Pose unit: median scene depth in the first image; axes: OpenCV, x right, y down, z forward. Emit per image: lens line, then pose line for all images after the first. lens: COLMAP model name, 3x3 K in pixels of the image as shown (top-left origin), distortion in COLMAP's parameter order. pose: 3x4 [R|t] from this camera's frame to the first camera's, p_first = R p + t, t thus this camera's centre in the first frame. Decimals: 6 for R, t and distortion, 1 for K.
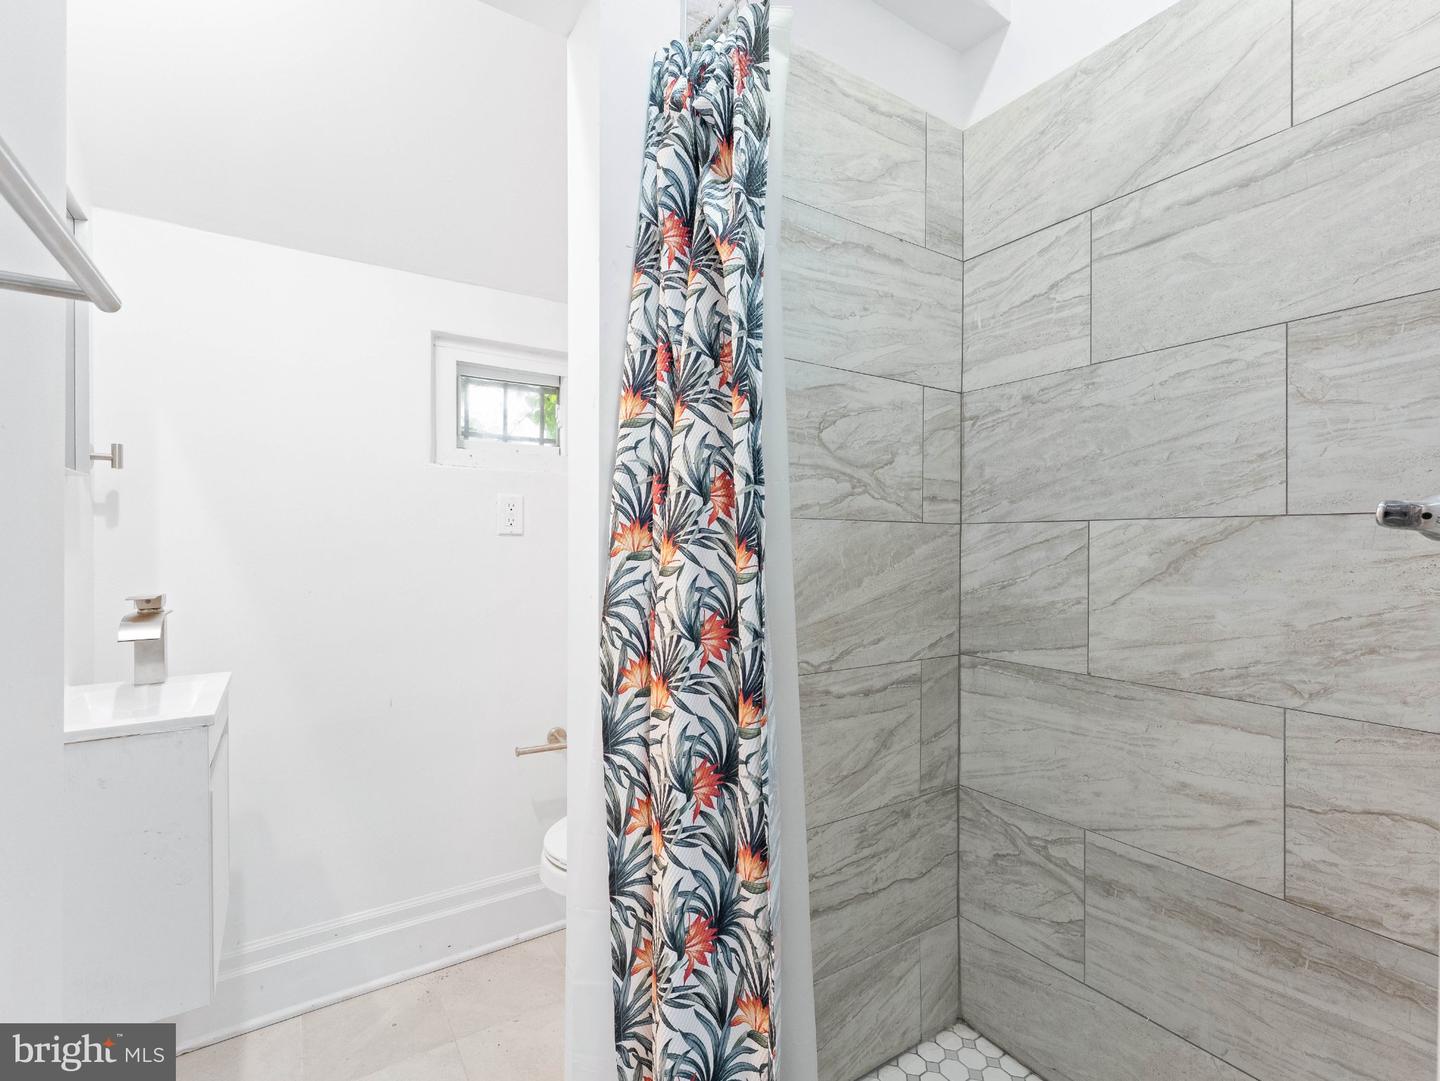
lens RADIAL K [[654.8, 0, 719.8], [0, 654.8, 534.8], [0, 0, 1]] dist [0.004121, -0.002305]
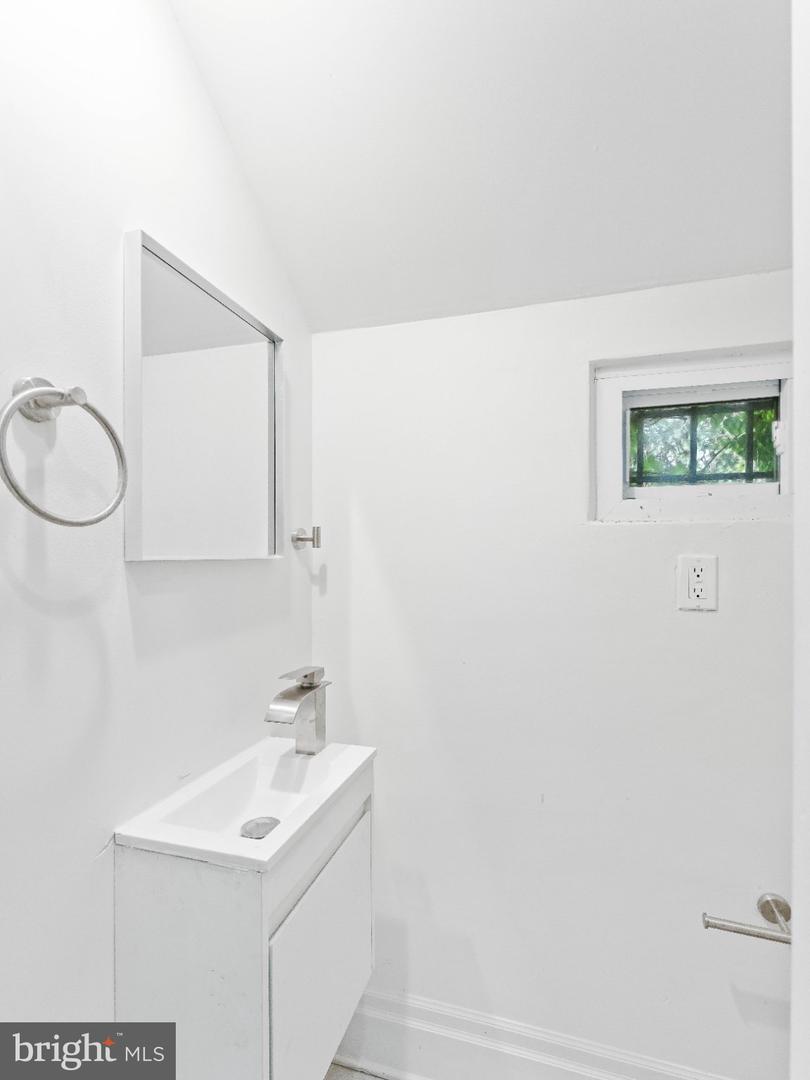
lens RADIAL K [[486.3, 0, 407.6], [0, 486.3, 547.0], [0, 0, 1]] dist [0.001365, -0.000208]
pose [[0.617414, -0.000237, -0.786639, -0.092530], [-0.002734, 0.999993, -0.002446, -0.071522], [0.786634, 0.003661, 0.617409, 0.419114]]
